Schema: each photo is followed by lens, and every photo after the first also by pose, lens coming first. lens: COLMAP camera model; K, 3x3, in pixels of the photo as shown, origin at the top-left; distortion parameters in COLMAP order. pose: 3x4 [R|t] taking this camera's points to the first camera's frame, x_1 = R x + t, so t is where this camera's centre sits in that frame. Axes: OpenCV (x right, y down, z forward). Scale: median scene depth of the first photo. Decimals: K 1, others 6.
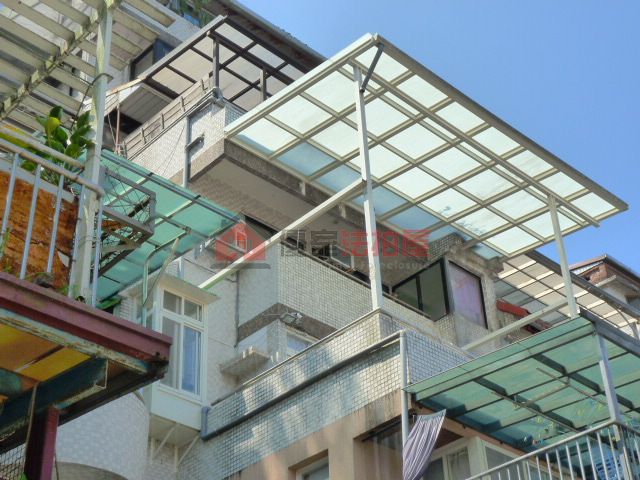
lens RADIAL K [[1146.4, 0, 326.9], [0, 1146.4, 239.0], [0, 0, 1]] dist [0.356478, 0.000000]
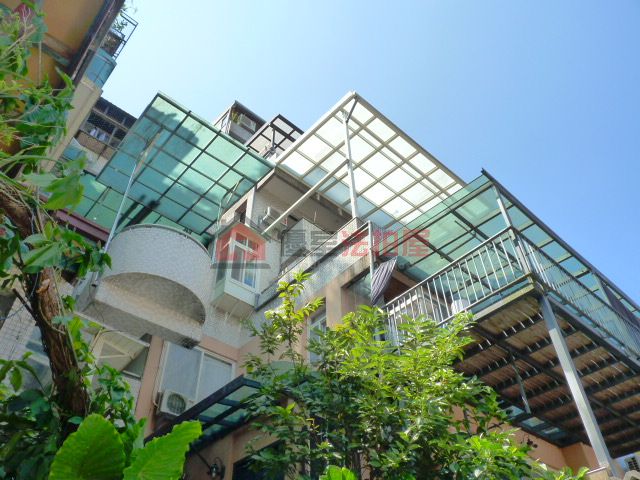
lens RADIAL K [[516.2, 0, 320.6], [0, 516.2, 240.7], [0, 0, 1]] dist [0.000741, -0.014010]
pose [[0.998852, -0.016065, -0.045128, 0.021564], [0.009568, 0.990012, -0.140659, 0.157622], [0.046937, 0.140066, 0.989029, 0.213469]]
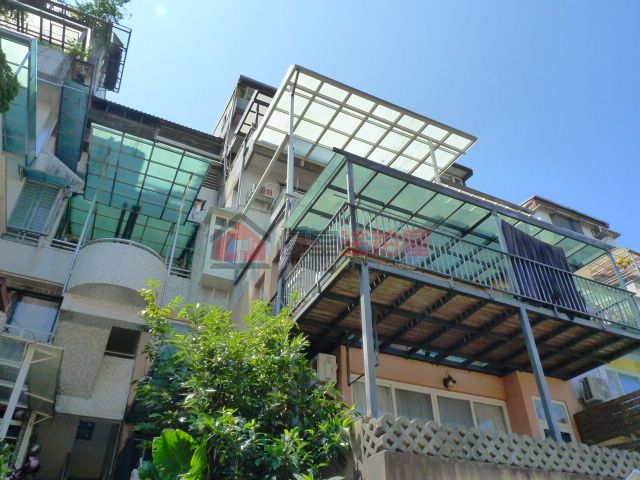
lens RADIAL K [[516.2, 0, 316.2], [0, 516.2, 244.0], [0, 0, 1]] dist [0.000741, -0.014010]
pose [[0.947054, -0.162365, -0.276995, 0.247178], [0.160625, 0.986586, -0.029121, 0.134616], [0.278008, -0.016913, 0.960430, 0.181126]]
